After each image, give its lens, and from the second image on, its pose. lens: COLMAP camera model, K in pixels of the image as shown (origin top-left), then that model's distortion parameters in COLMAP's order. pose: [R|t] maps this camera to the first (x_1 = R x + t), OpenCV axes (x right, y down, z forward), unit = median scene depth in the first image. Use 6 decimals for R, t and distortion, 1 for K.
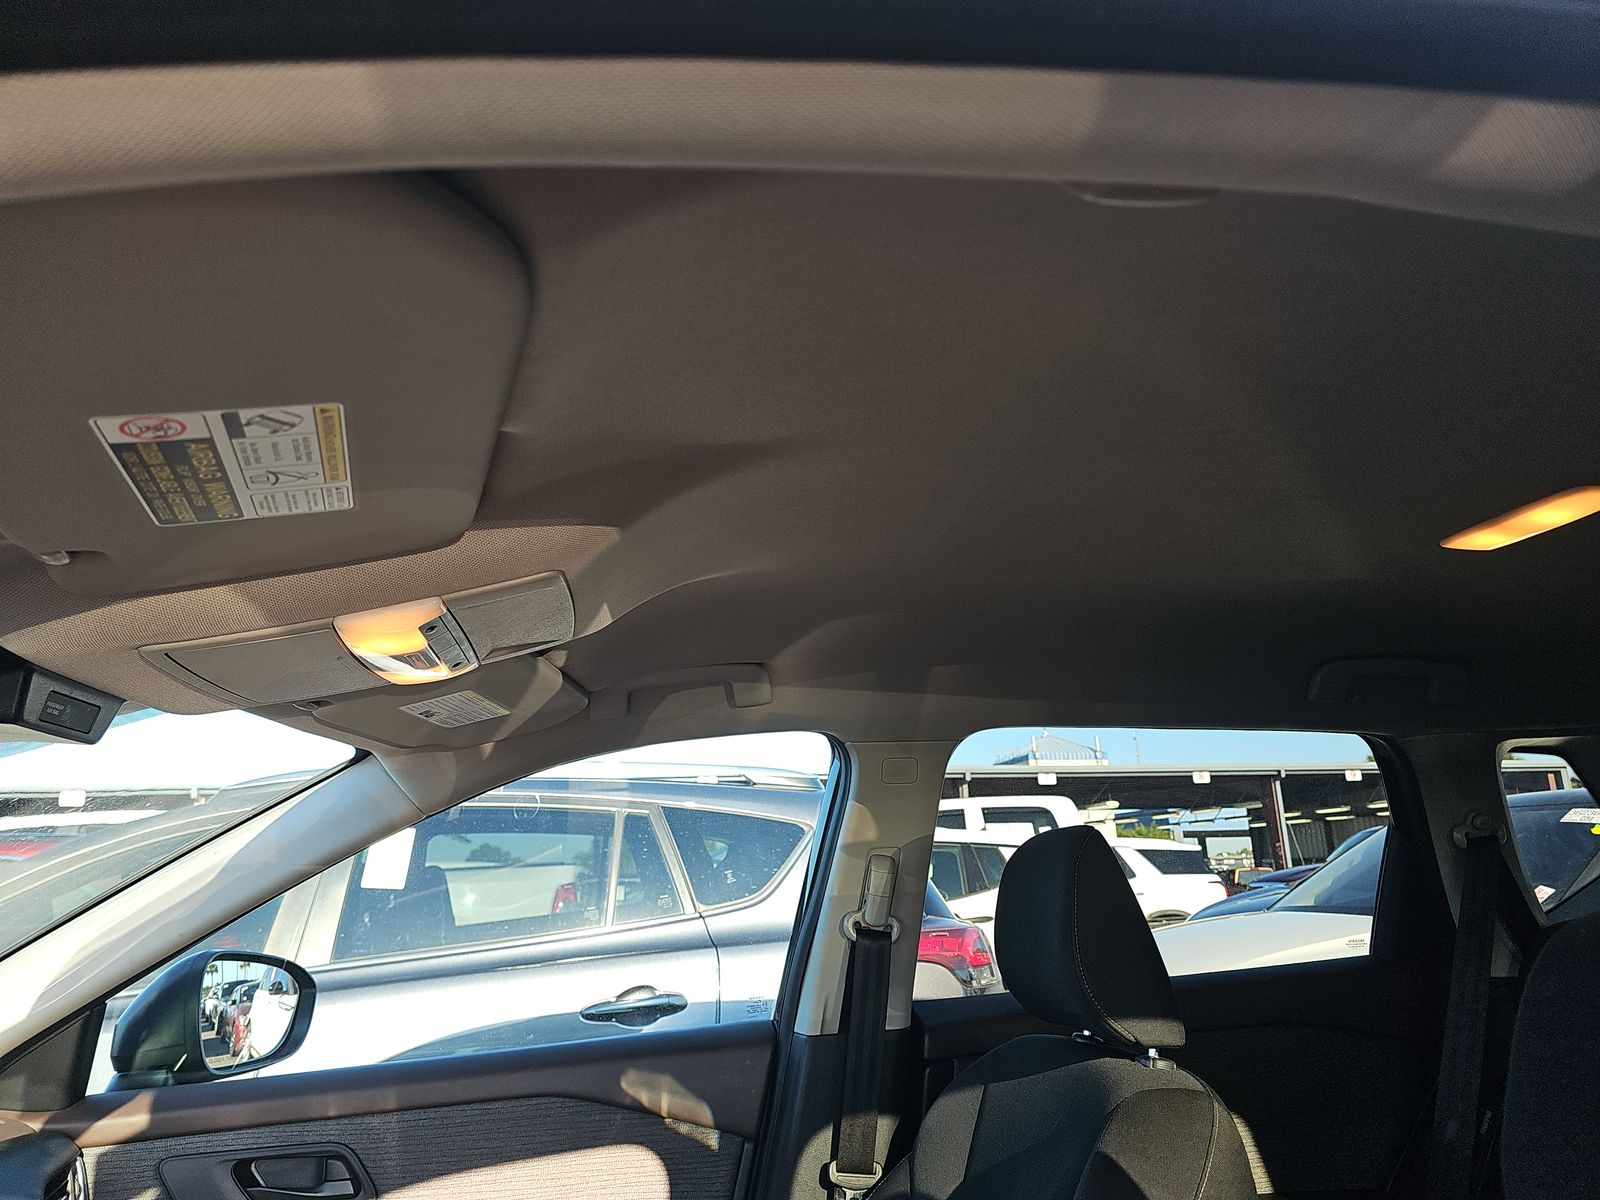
lens RADIAL K [[1068.1, 0, 791.2], [0, 1068.1, 603.9], [0, 0, 1]] dist [0.078380, -0.075021]
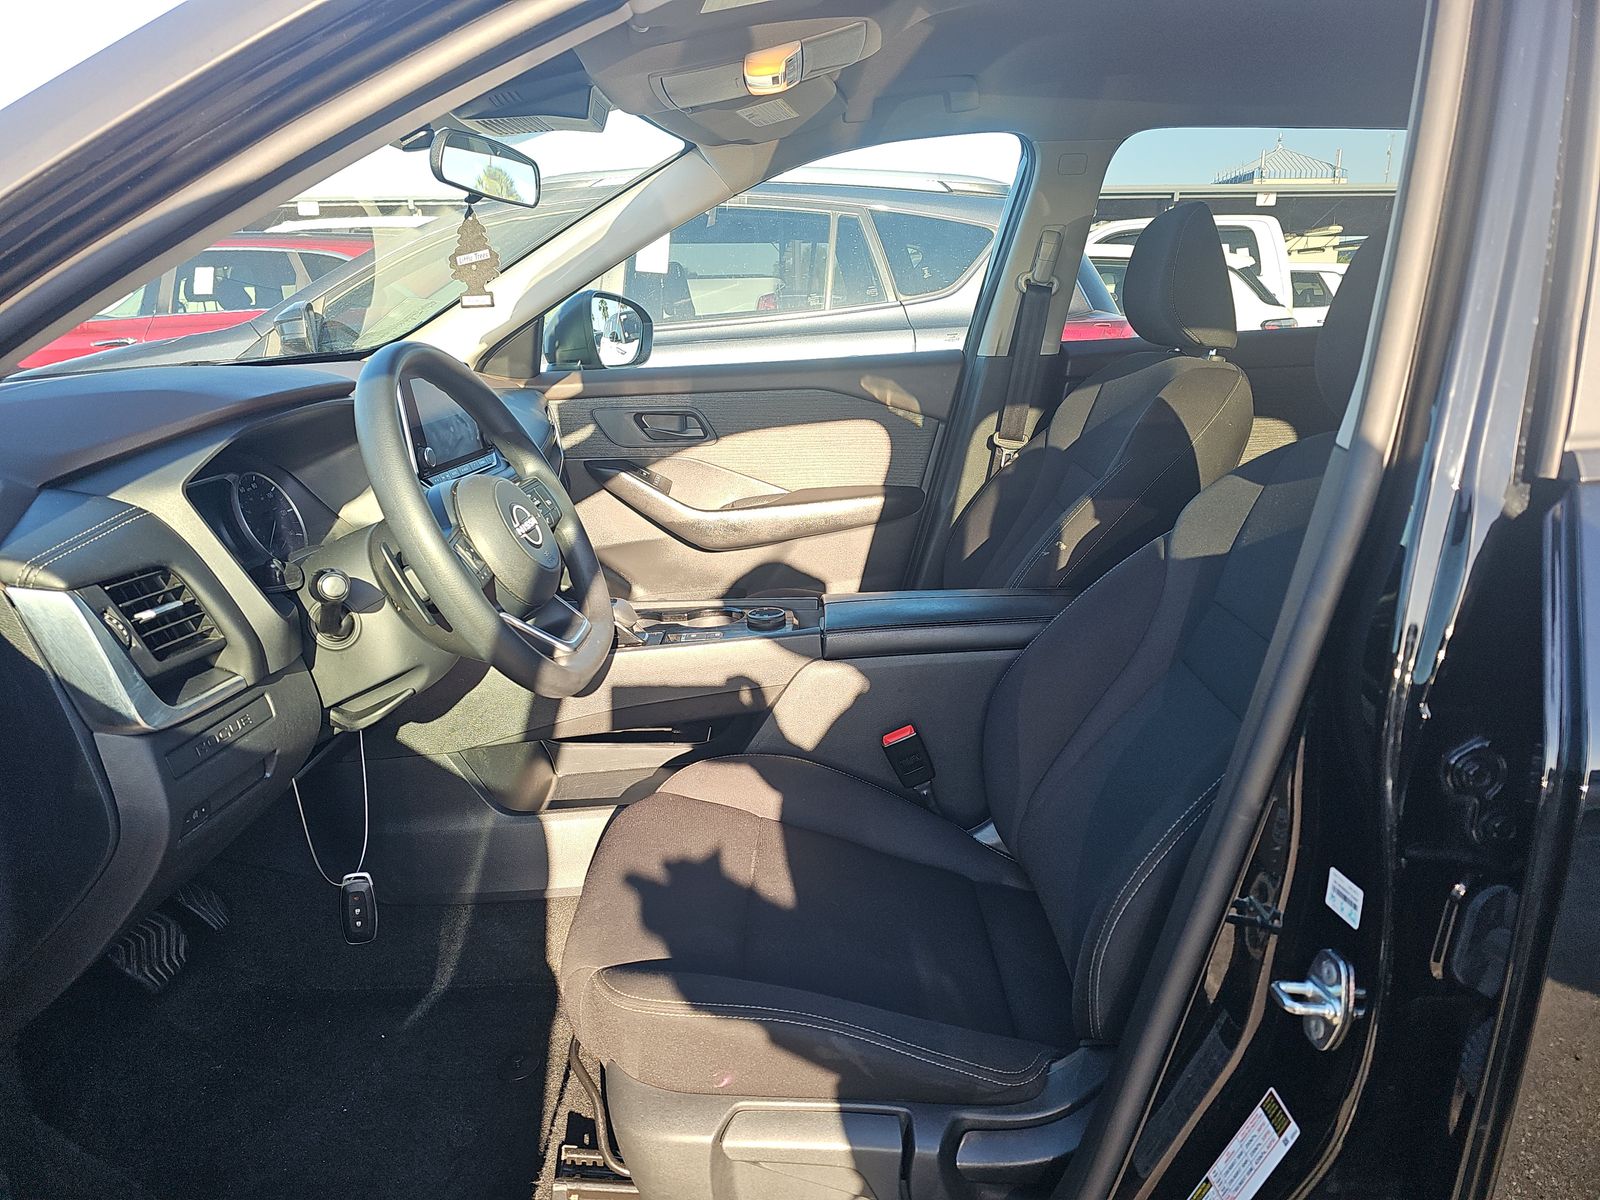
lens RADIAL K [[1068.1, 0, 791.2], [0, 1068.1, 603.9], [0, 0, 1]] dist [0.078380, -0.075021]
pose [[0.986717, 0.065713, -0.148563, -0.007663], [0.016632, 0.868858, 0.494782, -0.041671], [0.161593, -0.490681, 0.856224, -0.478758]]
